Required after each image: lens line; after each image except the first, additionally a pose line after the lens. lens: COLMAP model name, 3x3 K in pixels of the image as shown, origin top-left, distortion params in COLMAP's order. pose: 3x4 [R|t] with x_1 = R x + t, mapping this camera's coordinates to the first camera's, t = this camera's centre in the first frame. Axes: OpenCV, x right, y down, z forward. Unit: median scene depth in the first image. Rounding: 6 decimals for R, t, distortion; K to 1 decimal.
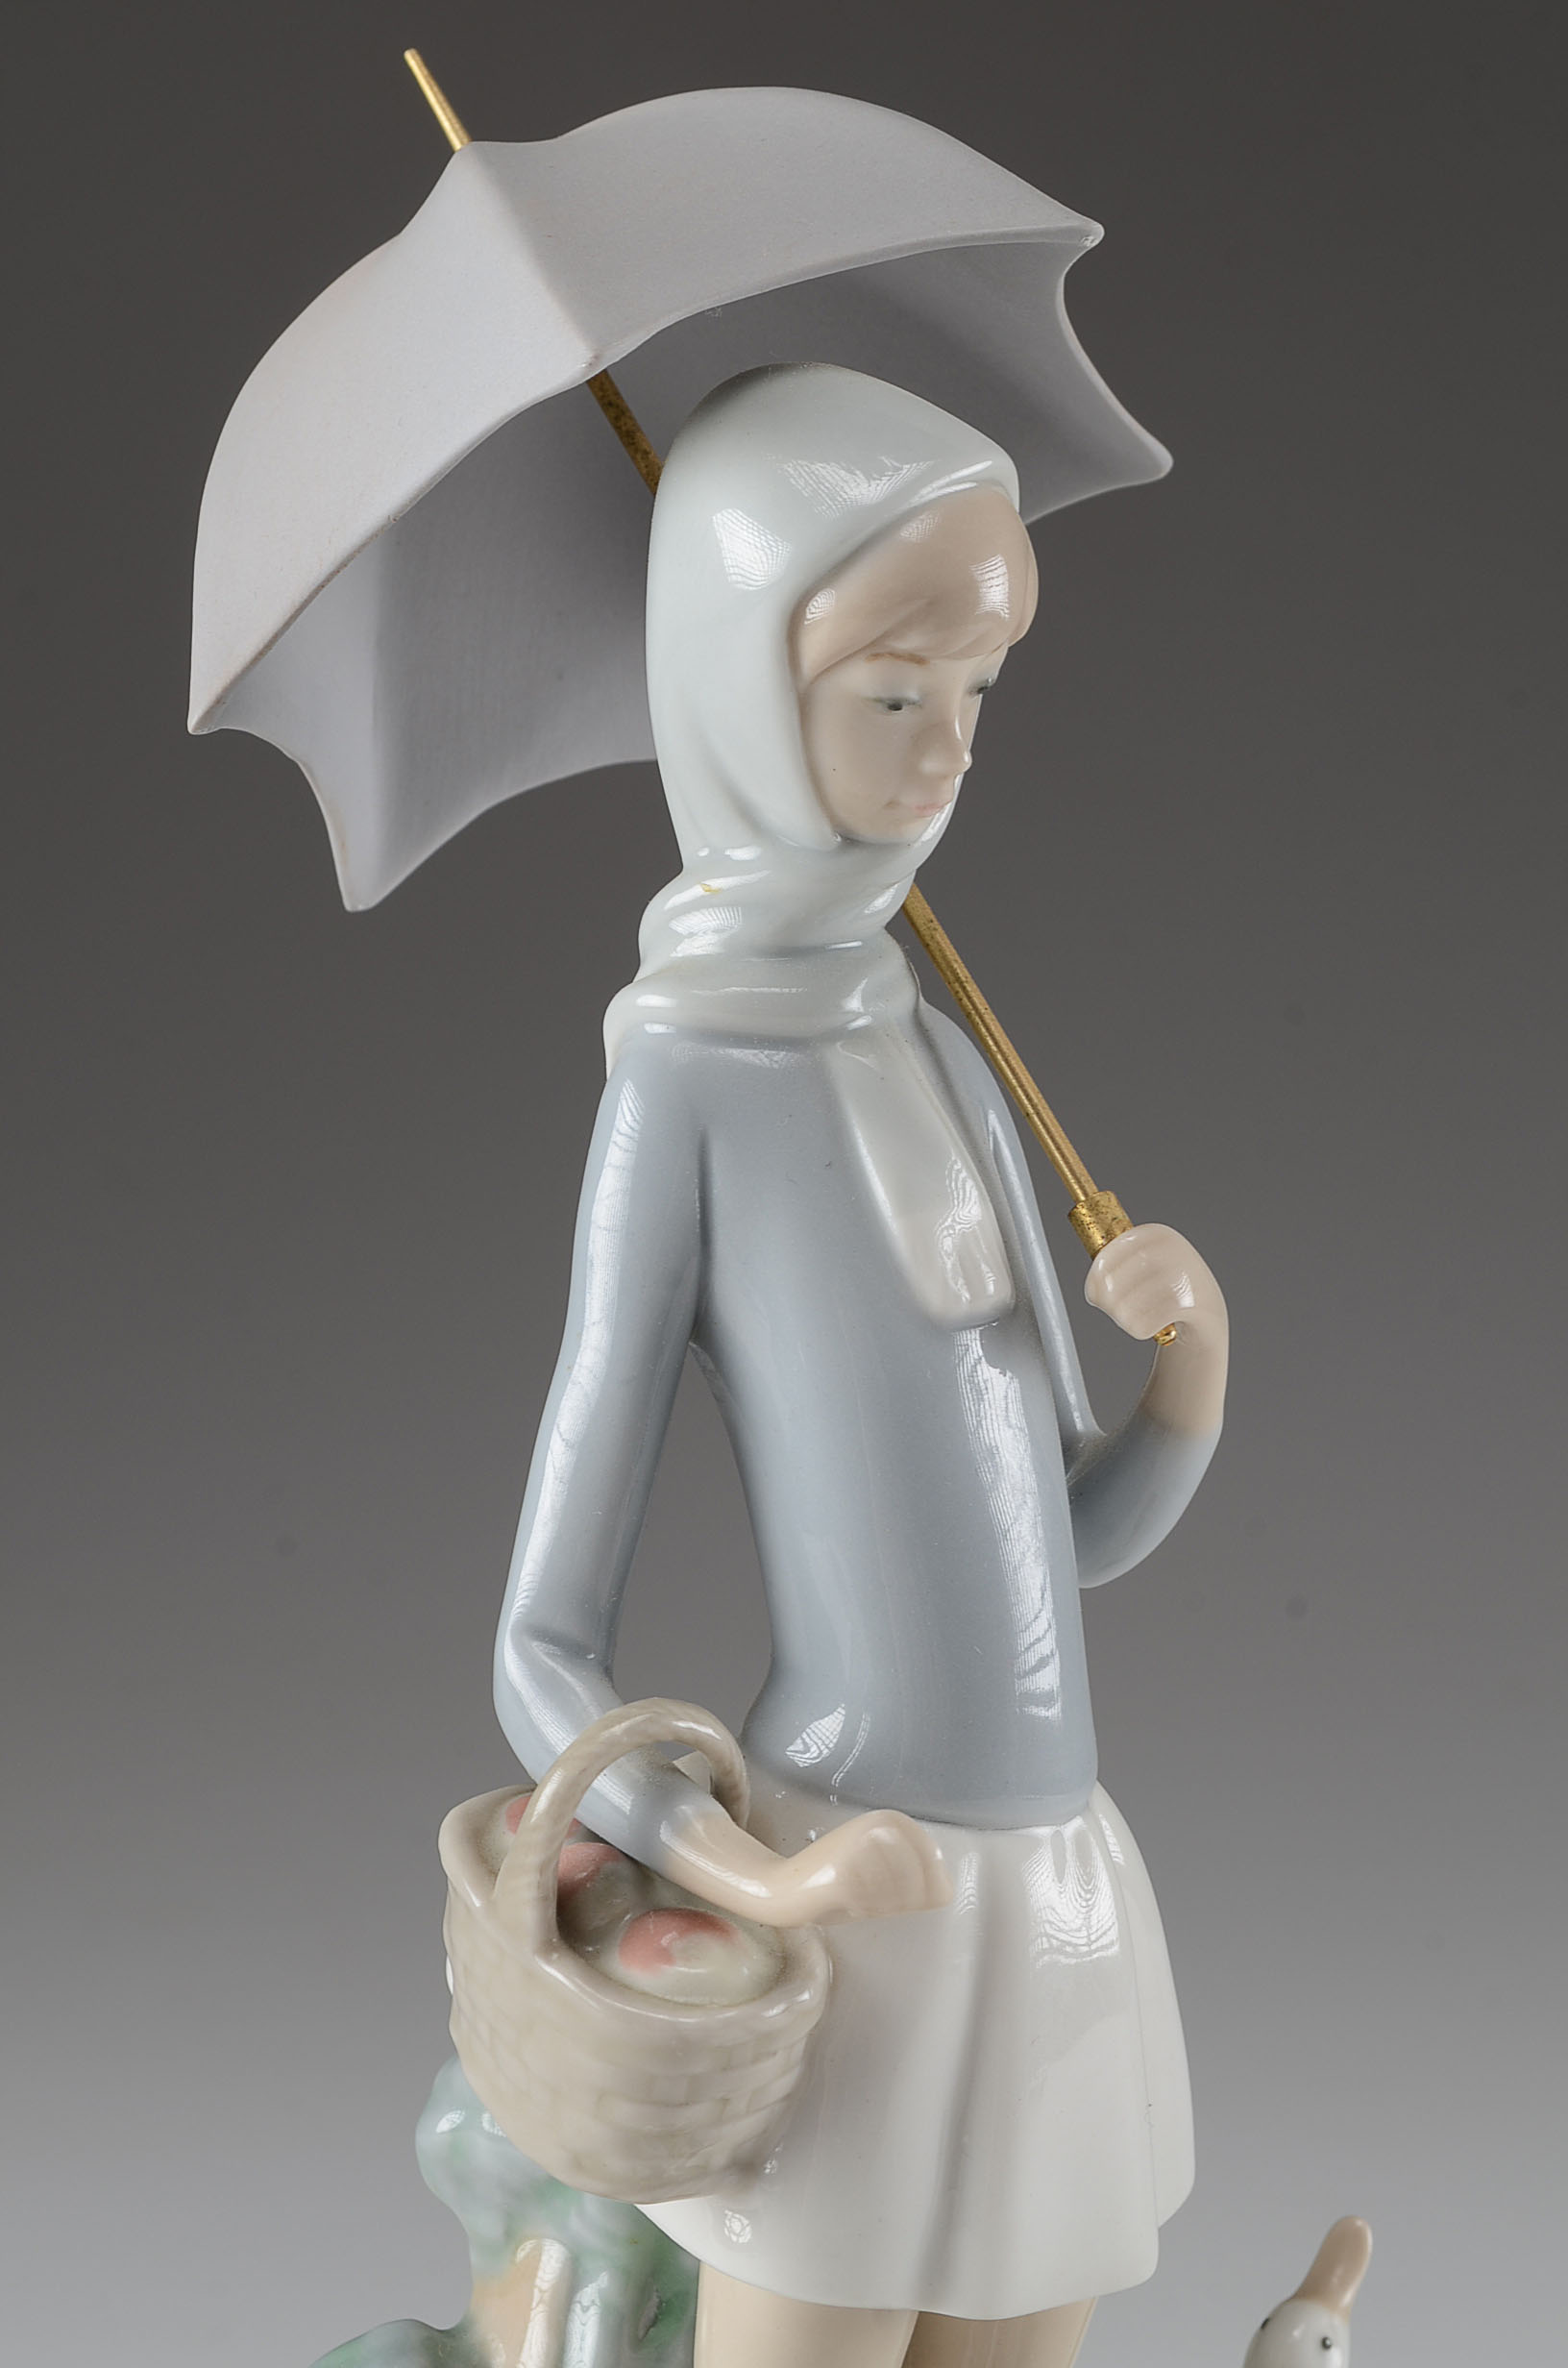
lens RADIAL K [[4882.3, 0, 783.4], [0, 4882.3, 1184.6], [0, 0, 1]] dist [0.047420, 0.000000]
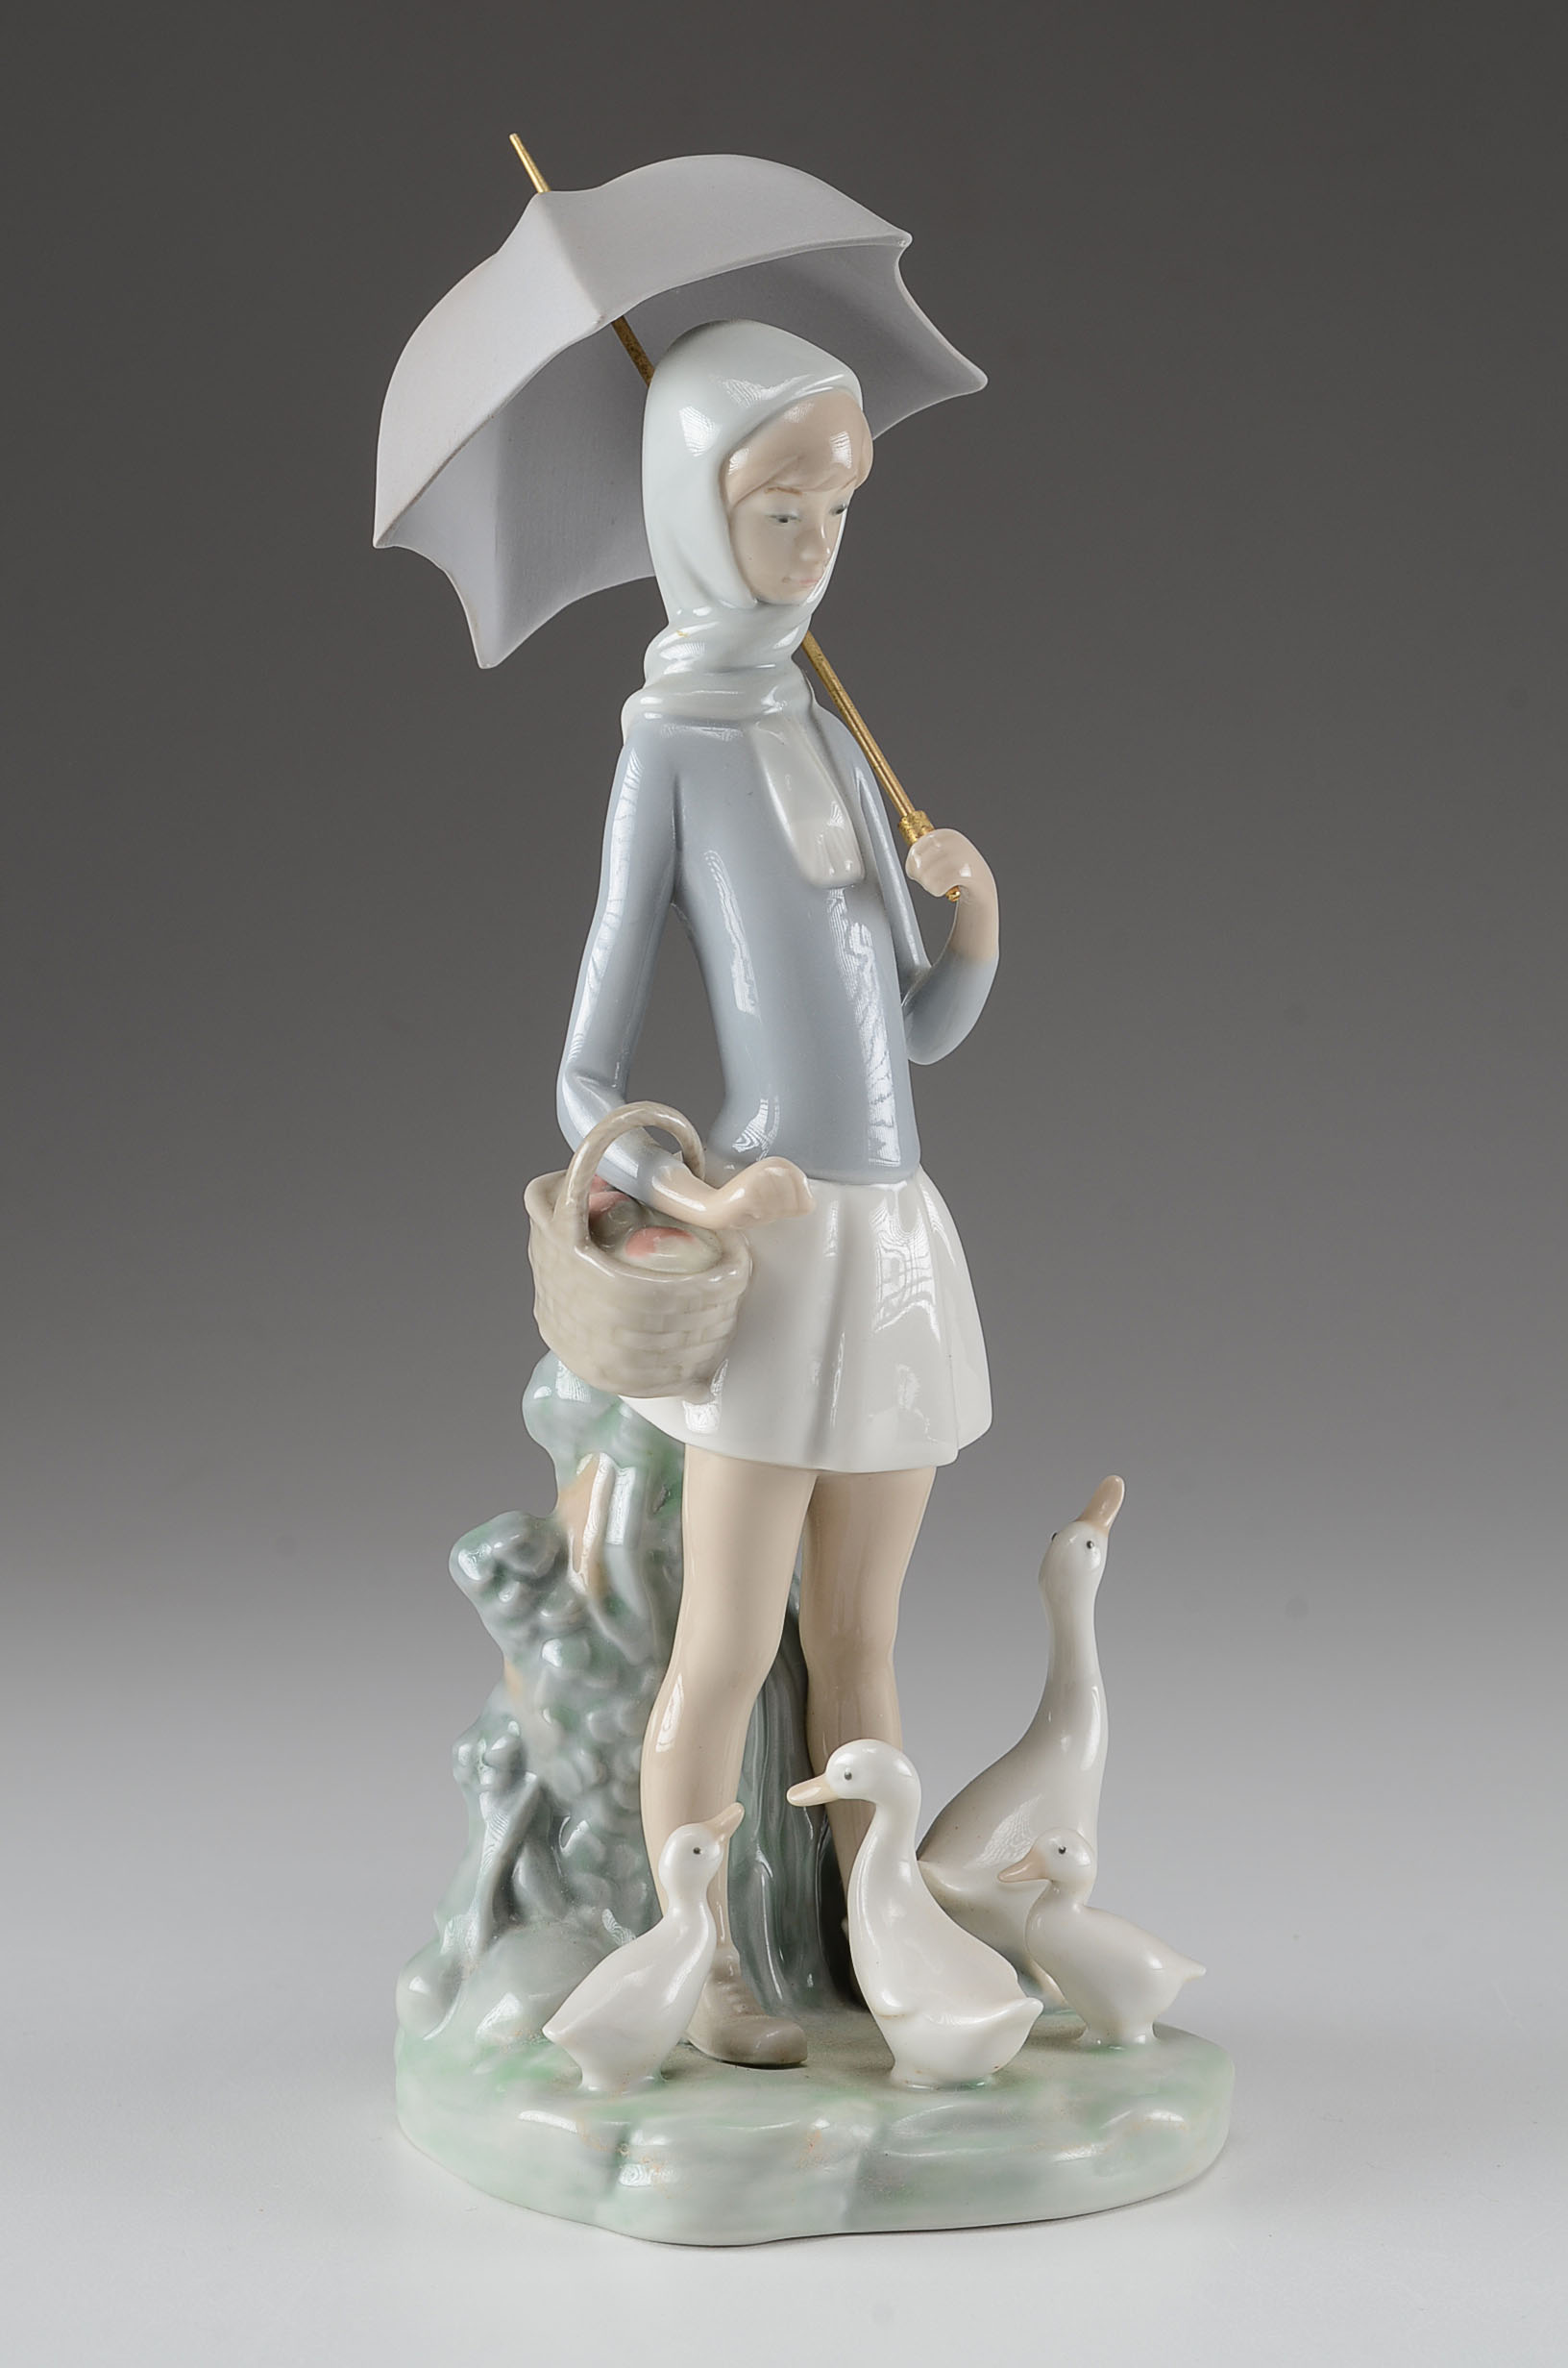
lens RADIAL K [[4882.3, 0, 784.3], [0, 4882.3, 1183.2], [0, 0, 1]] dist [0.047420, 0.000000]
pose [[0.997904, -0.008896, -0.064099, 0.126707], [0.008791, 0.999960, -0.001912, 0.132491], [0.064113, 0.001345, 0.997942, -0.677563]]
